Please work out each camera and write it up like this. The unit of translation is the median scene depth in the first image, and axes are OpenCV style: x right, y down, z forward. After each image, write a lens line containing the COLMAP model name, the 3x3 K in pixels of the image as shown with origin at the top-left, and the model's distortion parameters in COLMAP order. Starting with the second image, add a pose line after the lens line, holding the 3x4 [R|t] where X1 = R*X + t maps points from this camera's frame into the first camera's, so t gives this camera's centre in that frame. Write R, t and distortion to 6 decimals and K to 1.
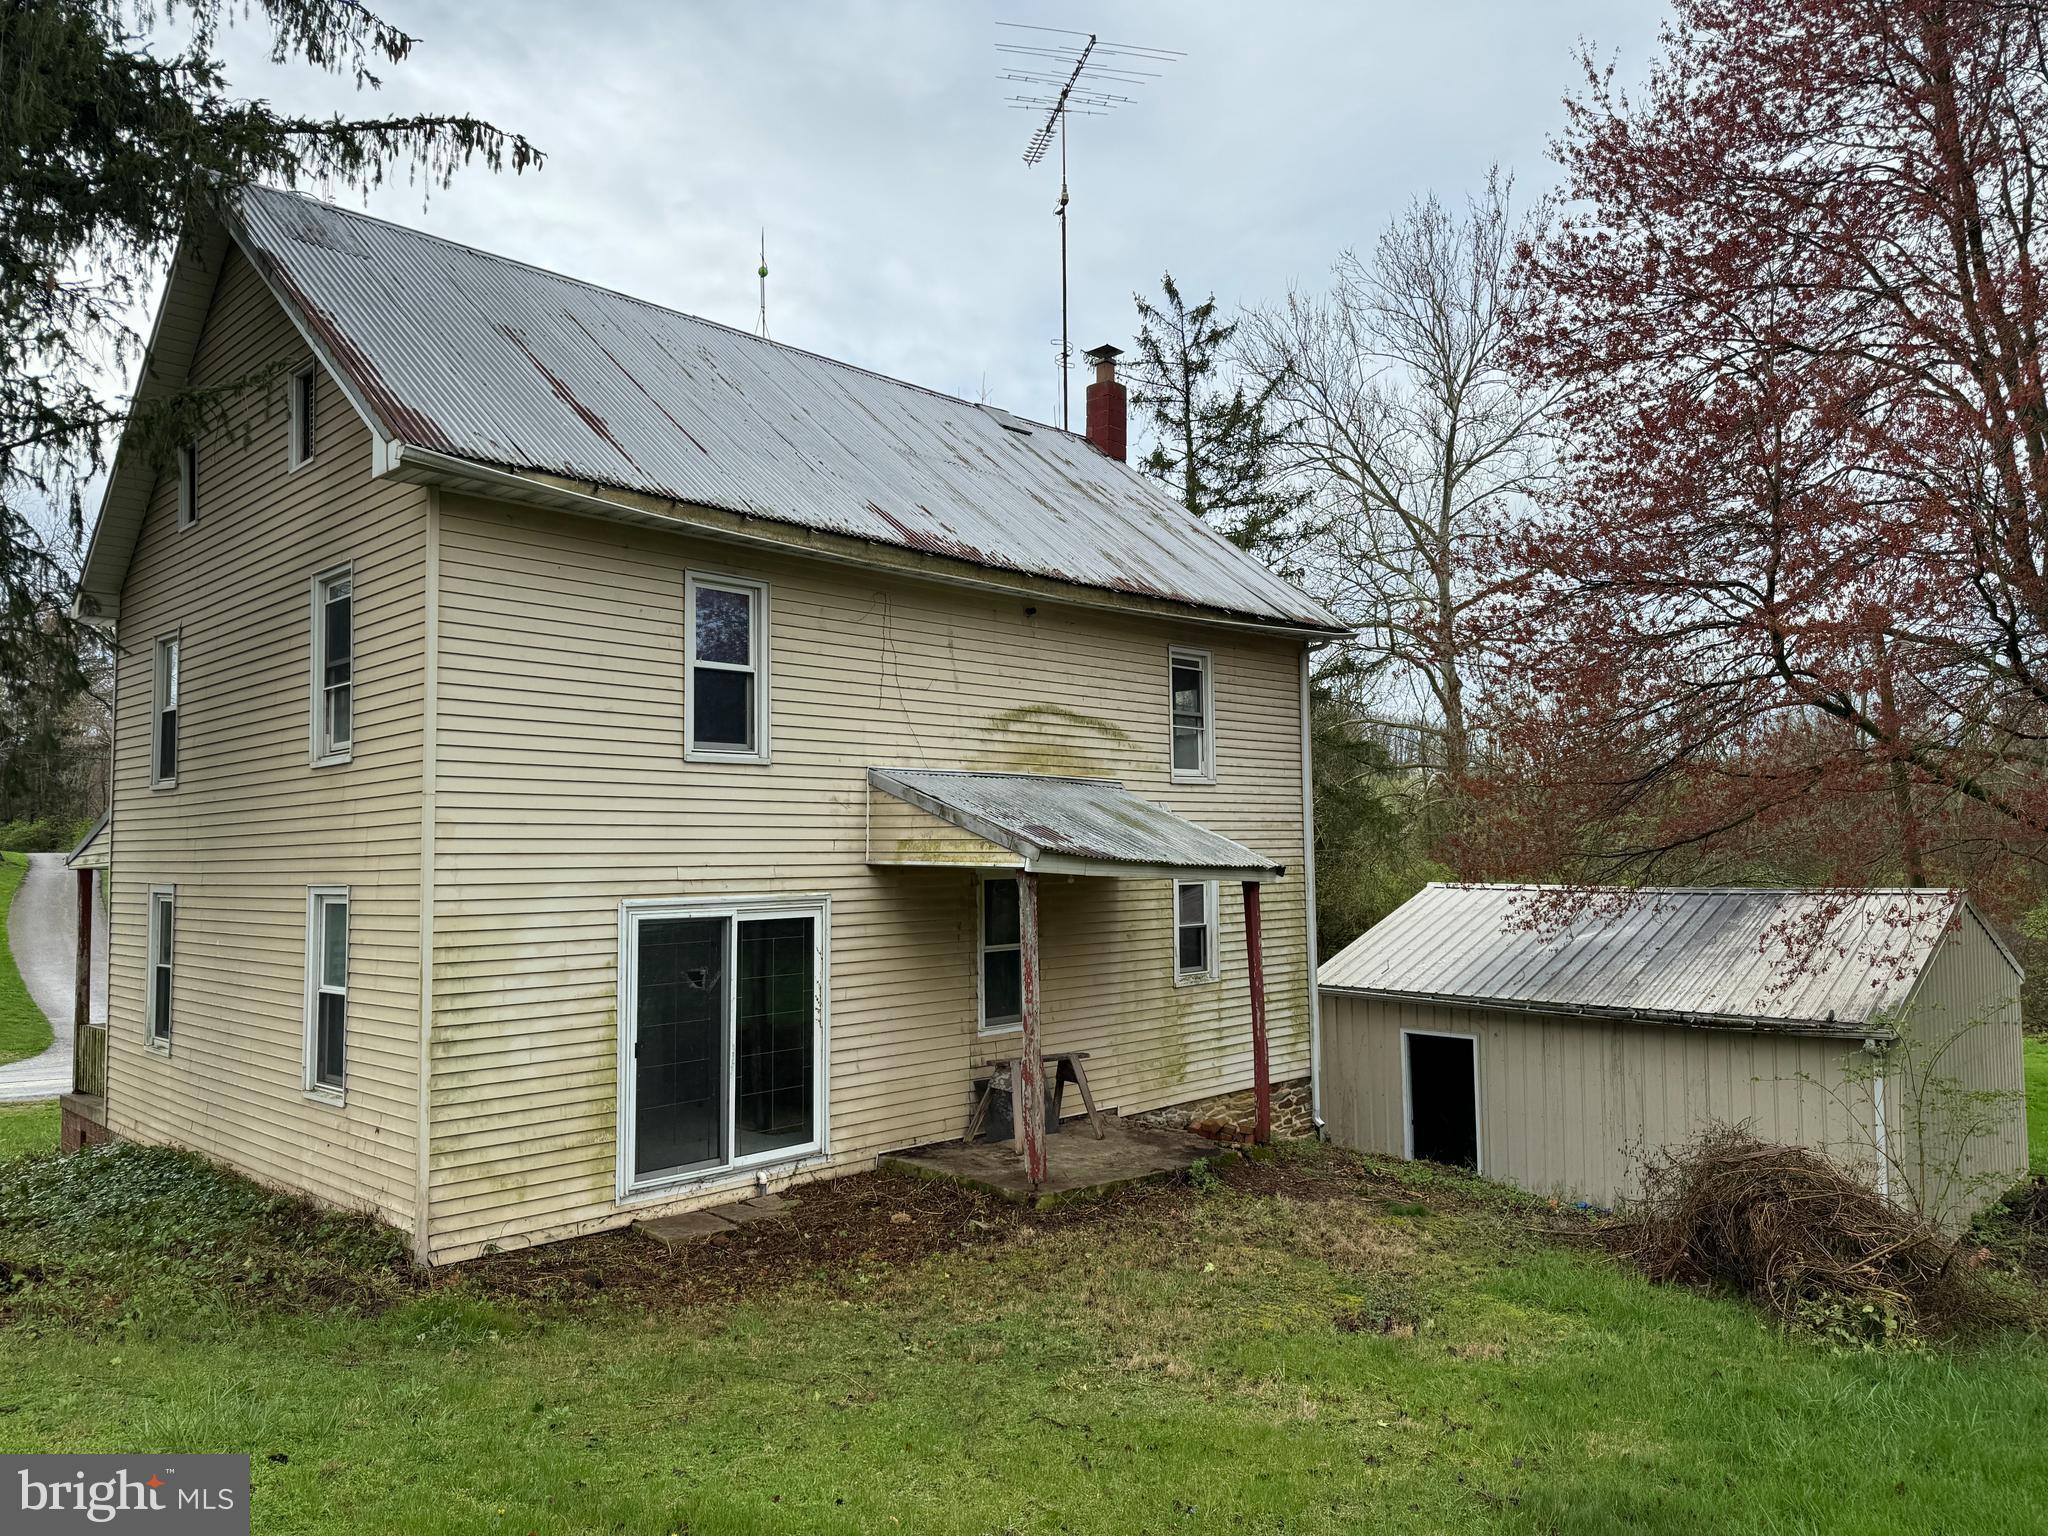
lens RADIAL K [[1414.7, 0, 1015.9], [0, 1414.7, 777.8], [0, 0, 1]] dist [0.065967, -0.072127]
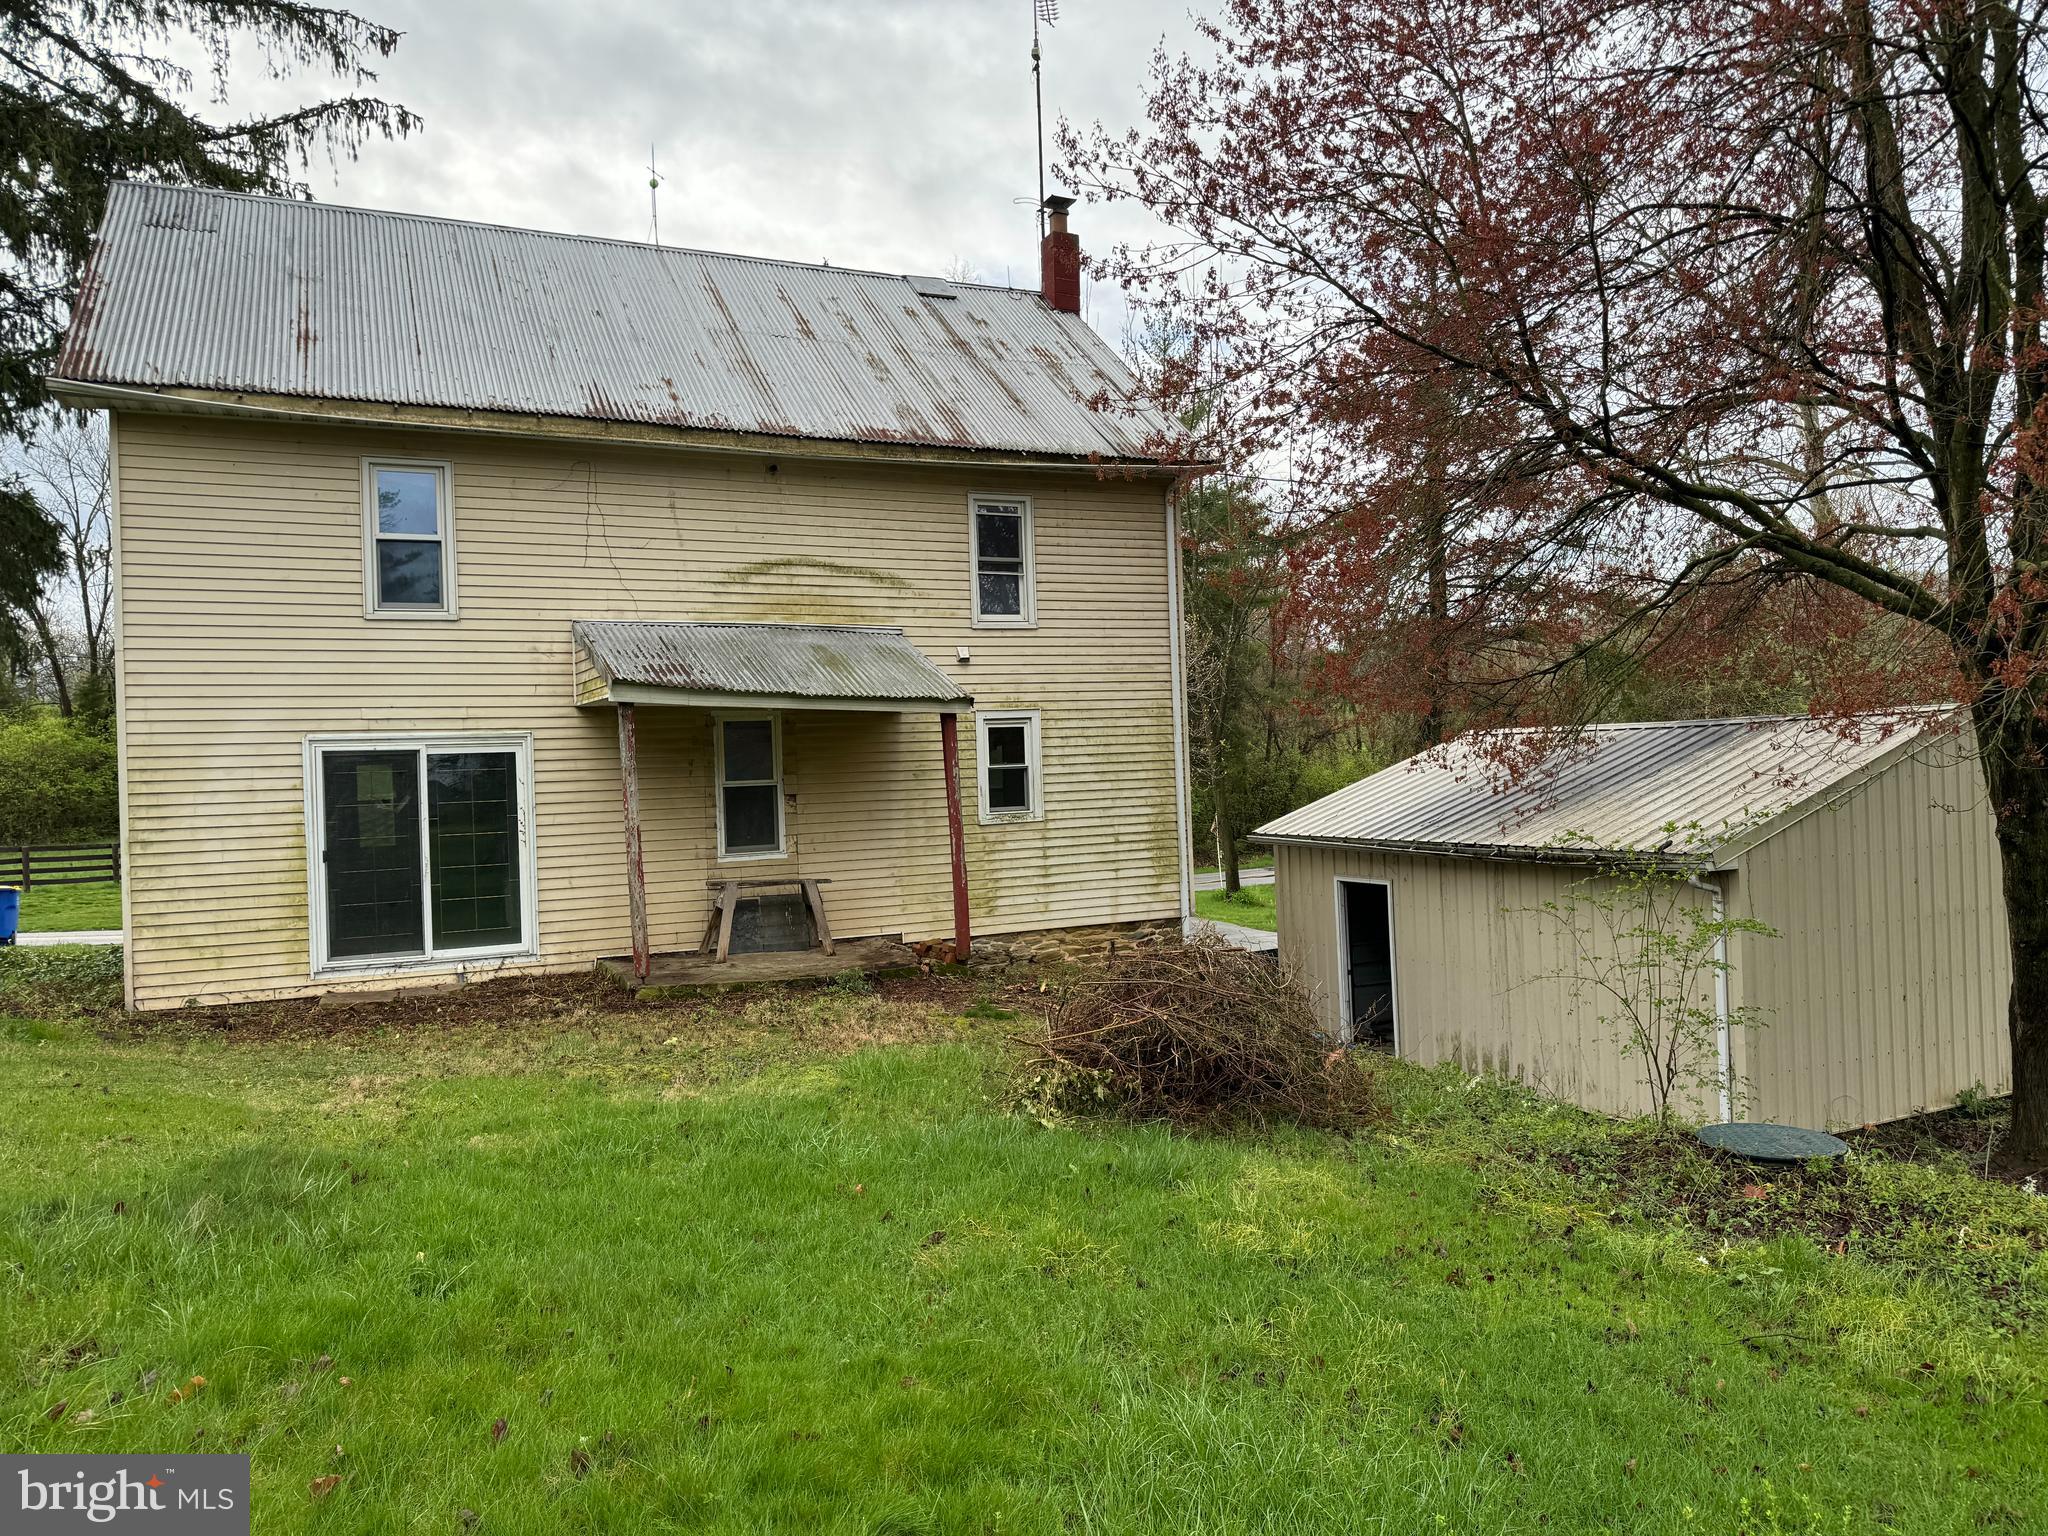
lens RADIAL K [[1414.7, 0, 1134.4], [0, 1414.7, 793.4], [0, 0, 1]] dist [0.065967, -0.072127]
pose [[0.932858, -0.017175, -0.359834, 0.728064], [0.043402, 0.996945, 0.064933, 0.076526], [0.357620, -0.076191, 0.930754, 0.091265]]
